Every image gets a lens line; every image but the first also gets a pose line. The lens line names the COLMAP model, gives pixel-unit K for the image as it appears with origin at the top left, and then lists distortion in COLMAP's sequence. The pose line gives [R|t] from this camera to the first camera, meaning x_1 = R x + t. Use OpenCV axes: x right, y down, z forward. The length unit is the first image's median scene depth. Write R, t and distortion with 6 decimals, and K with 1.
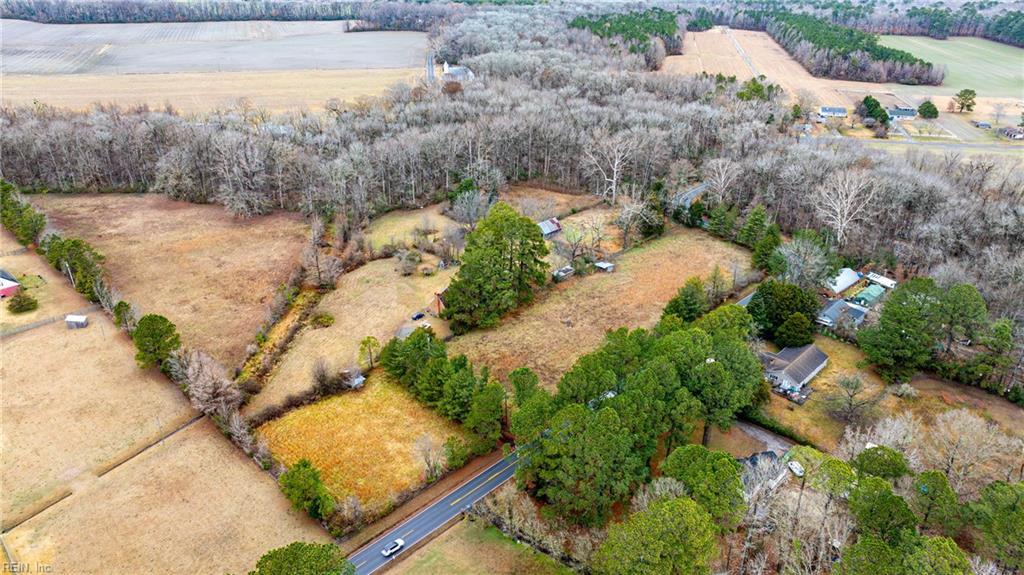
lens RADIAL K [[721.6, 0, 511.8], [0, 721.6, 291.1], [0, 0, 1]] dist [-0.033229, 0.034671]
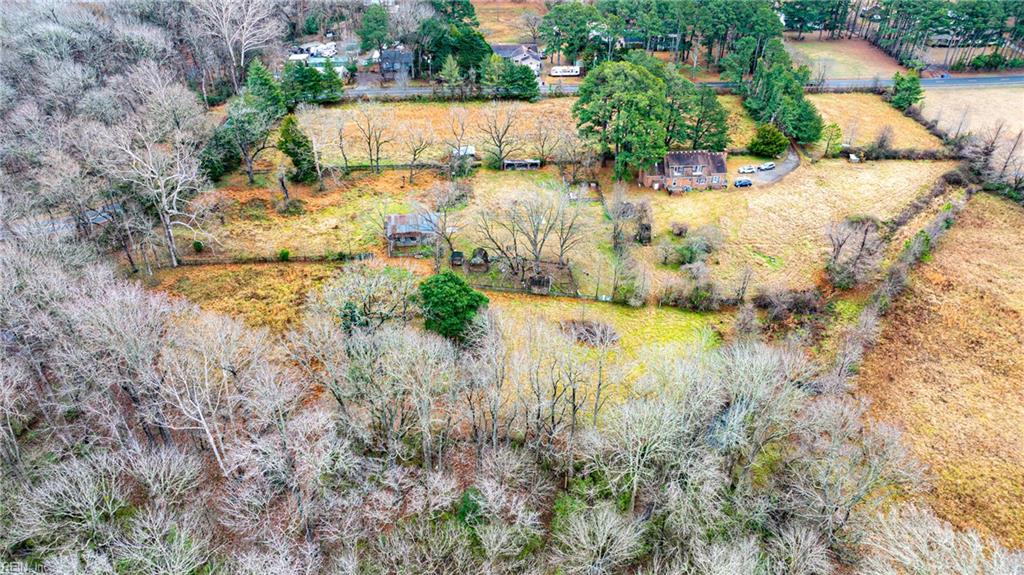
lens RADIAL K [[721.6, 0, 518.8], [0, 721.6, 285.5], [0, 0, 1]] dist [-0.033229, 0.034671]
pose [[-0.751627, -0.403034, 0.522131, -0.330495], [0.268492, 0.536097, 0.800320, -0.501572], [-0.602469, 0.741730, -0.294733, 1.193229]]
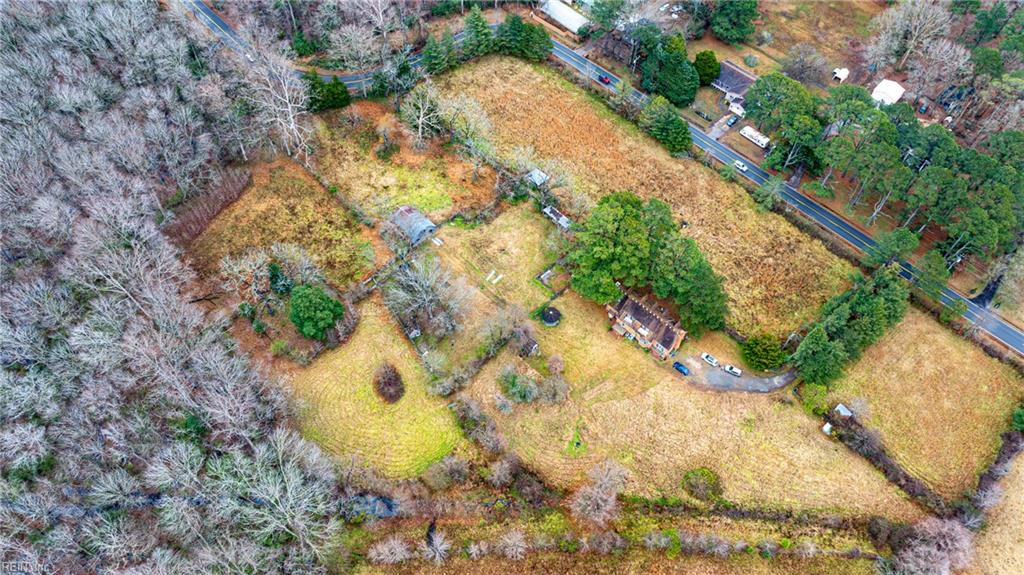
lens RADIAL K [[721.6, 0, 515.6], [0, 721.6, 288.0], [0, 0, 1]] dist [-0.033229, 0.034671]
pose [[0.024846, -0.835743, 0.548558, -0.407203], [0.428446, 0.504680, 0.749488, -0.566042], [-0.903226, 0.216406, 0.370610, 0.684366]]
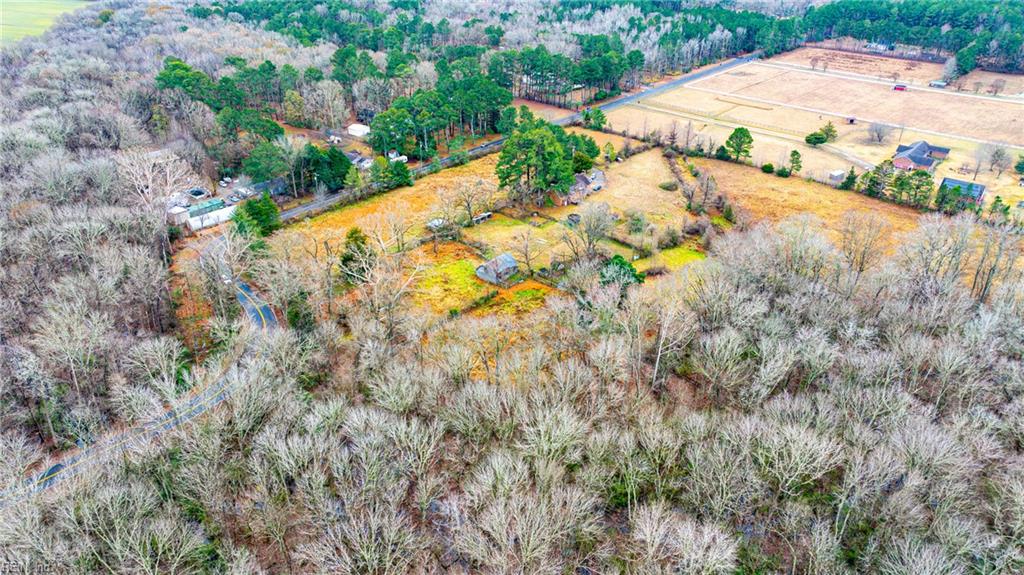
lens RADIAL K [[721.6, 0, 512.4], [0, 721.6, 295.0], [0, 0, 1]] dist [-0.033229, 0.034671]
pose [[-0.998130, 0.011943, -0.059952, 0.082167], [-0.042206, 0.574821, 0.817190, -0.725072], [0.044221, 0.818192, -0.573242, 1.522638]]
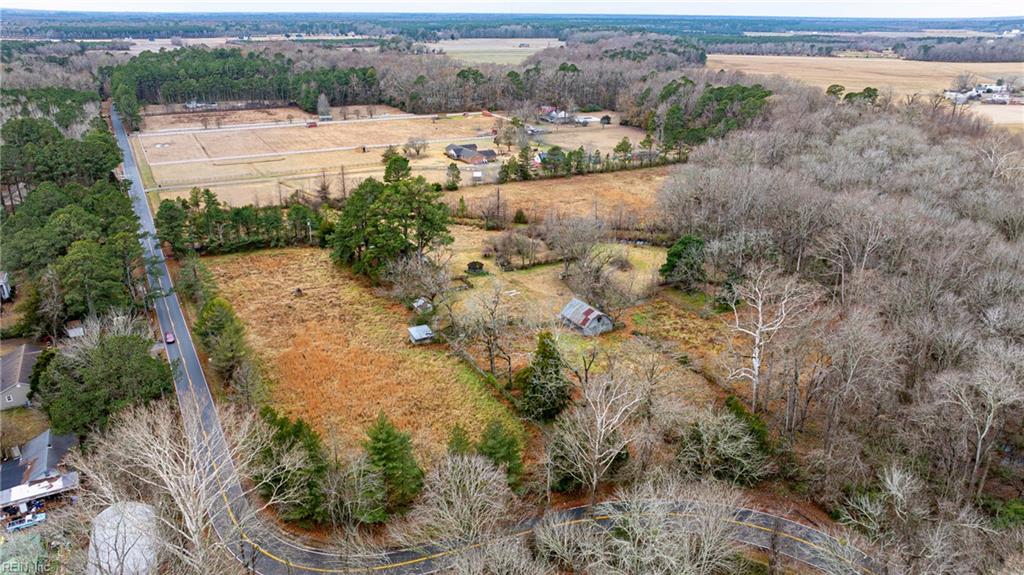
lens RADIAL K [[721.6, 0, 510.7], [0, 721.6, 284.8], [0, 0, 1]] dist [-0.033229, 0.034671]
pose [[-0.295391, 0.329913, -0.896606, 0.627164], [-0.424648, 0.795343, 0.432555, -0.359972], [0.855815, 0.508514, -0.094841, 1.027412]]
